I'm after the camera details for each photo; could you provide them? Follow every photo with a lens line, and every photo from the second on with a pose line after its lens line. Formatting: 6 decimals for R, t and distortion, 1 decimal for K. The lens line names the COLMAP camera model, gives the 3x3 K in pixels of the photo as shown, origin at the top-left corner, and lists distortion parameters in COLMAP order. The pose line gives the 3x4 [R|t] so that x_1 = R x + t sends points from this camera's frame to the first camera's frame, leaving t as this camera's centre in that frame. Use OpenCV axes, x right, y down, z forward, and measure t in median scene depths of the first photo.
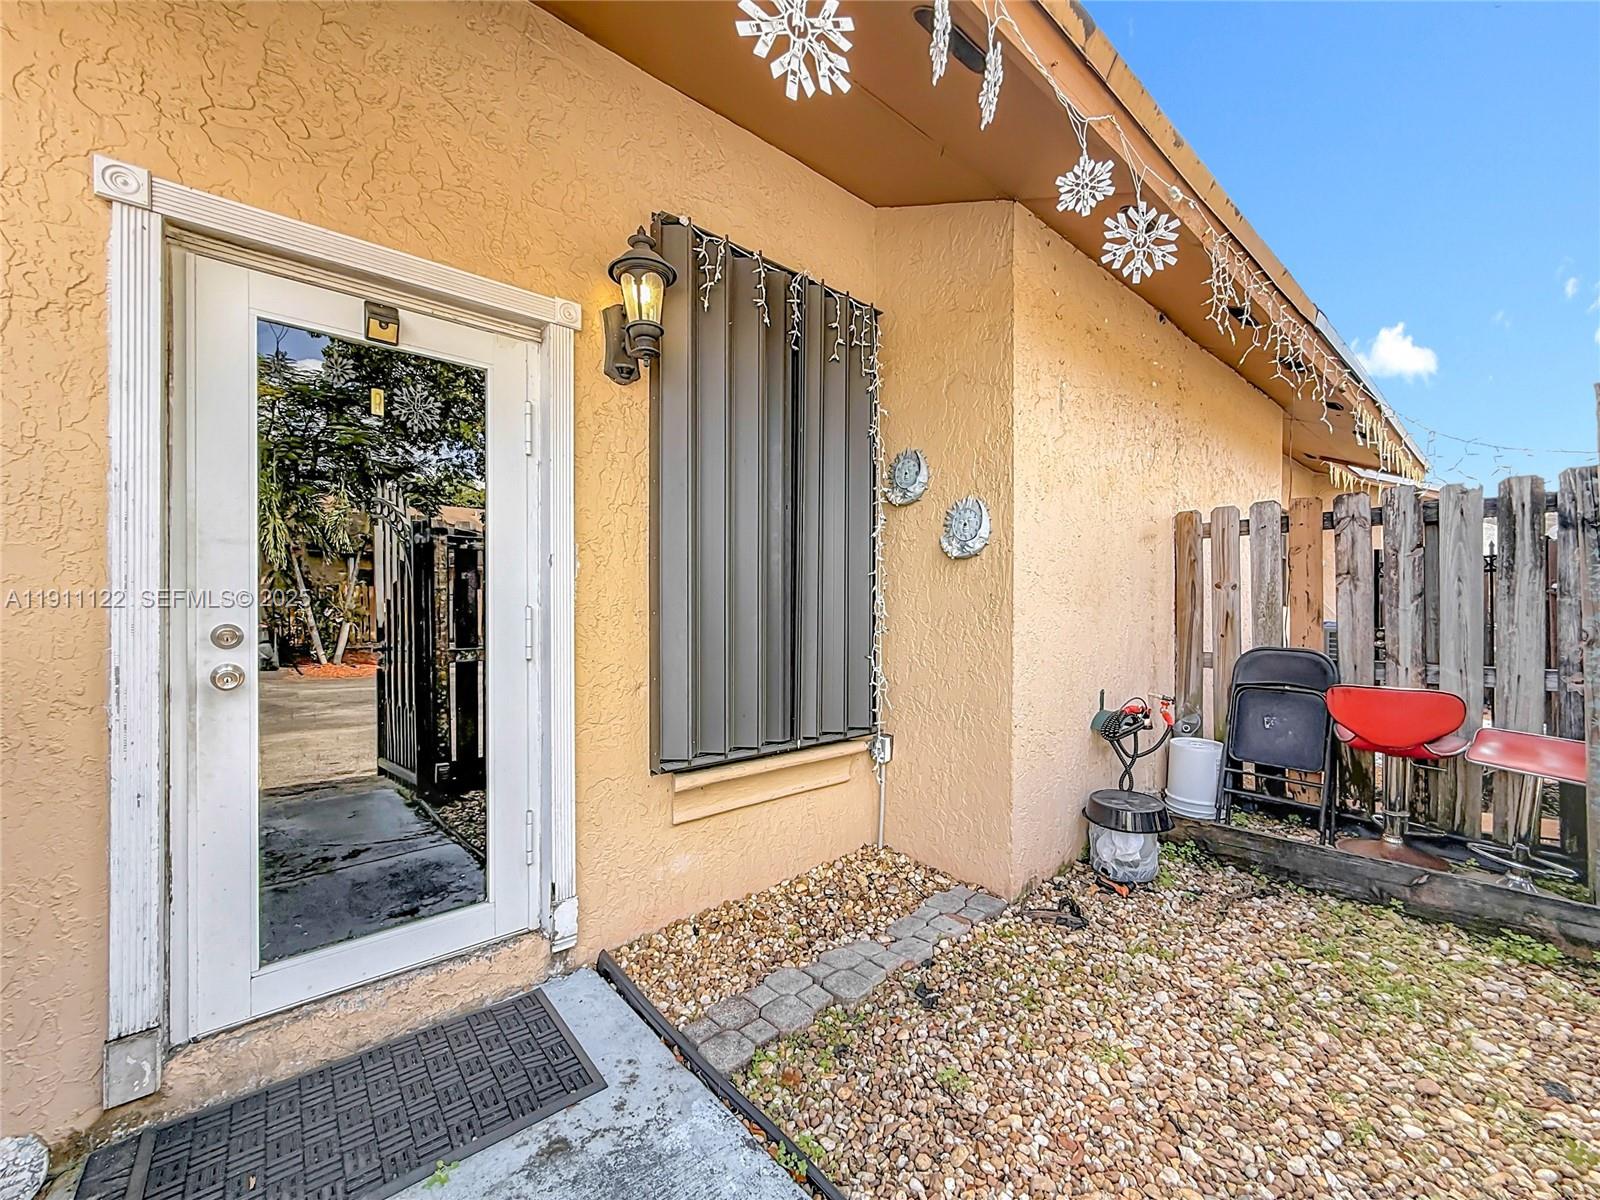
lens RADIAL K [[646.0, 0, 800.4], [0, 646.0, 607.4], [0, 0, 1]] dist [-0.000026, 0.000384]
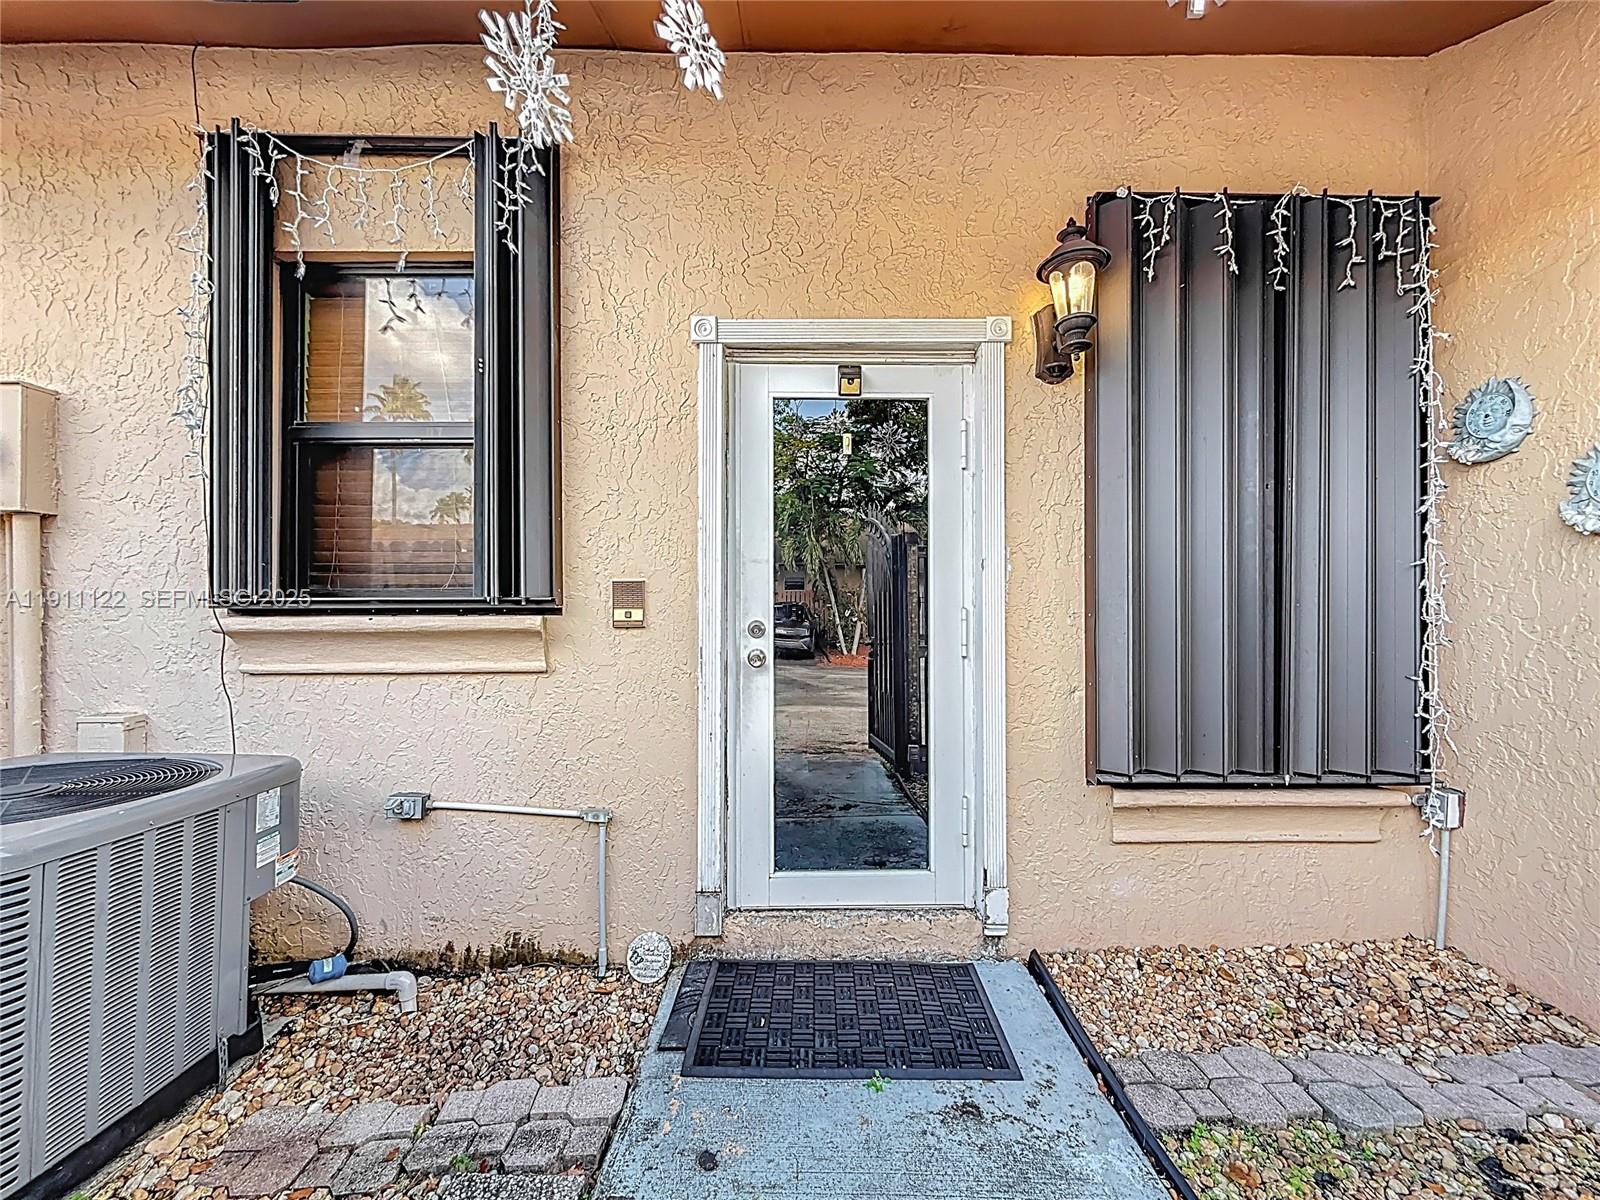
lens RADIAL K [[646.0, 0, 802.2], [0, 646.0, 606.5], [0, 0, 1]] dist [-0.000026, 0.000384]
pose [[0.759050, -0.001246, -0.651031, 0.077461], [-0.001982, 0.999989, -0.004225, 0.001221], [0.651029, 0.004497, 0.759040, -0.001629]]
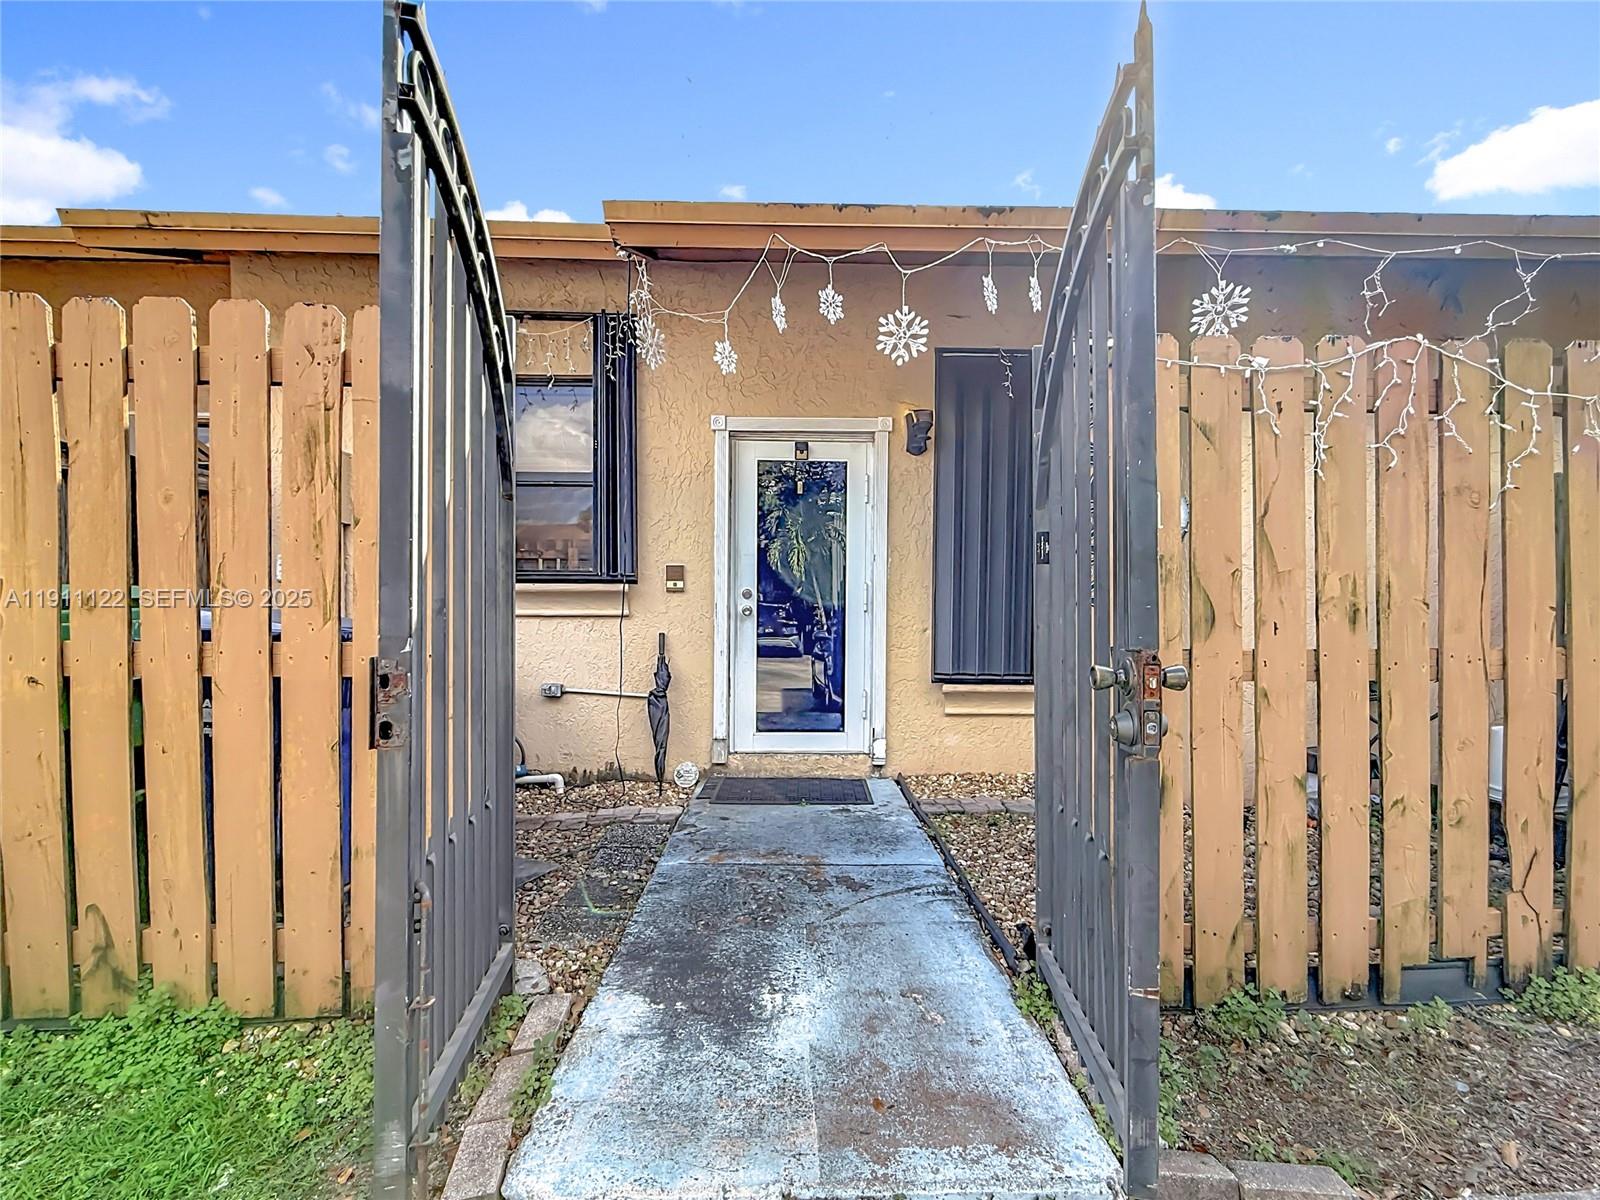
lens RADIAL K [[646.0, 0, 792.2], [0, 646.0, 640.7], [0, 0, 1]] dist [-0.000026, 0.000384]
pose [[0.763494, 0.037434, -0.644729, 0.629034], [-0.011020, 0.998929, 0.044948, 0.082468], [0.645721, -0.027213, 0.763088, -0.579810]]
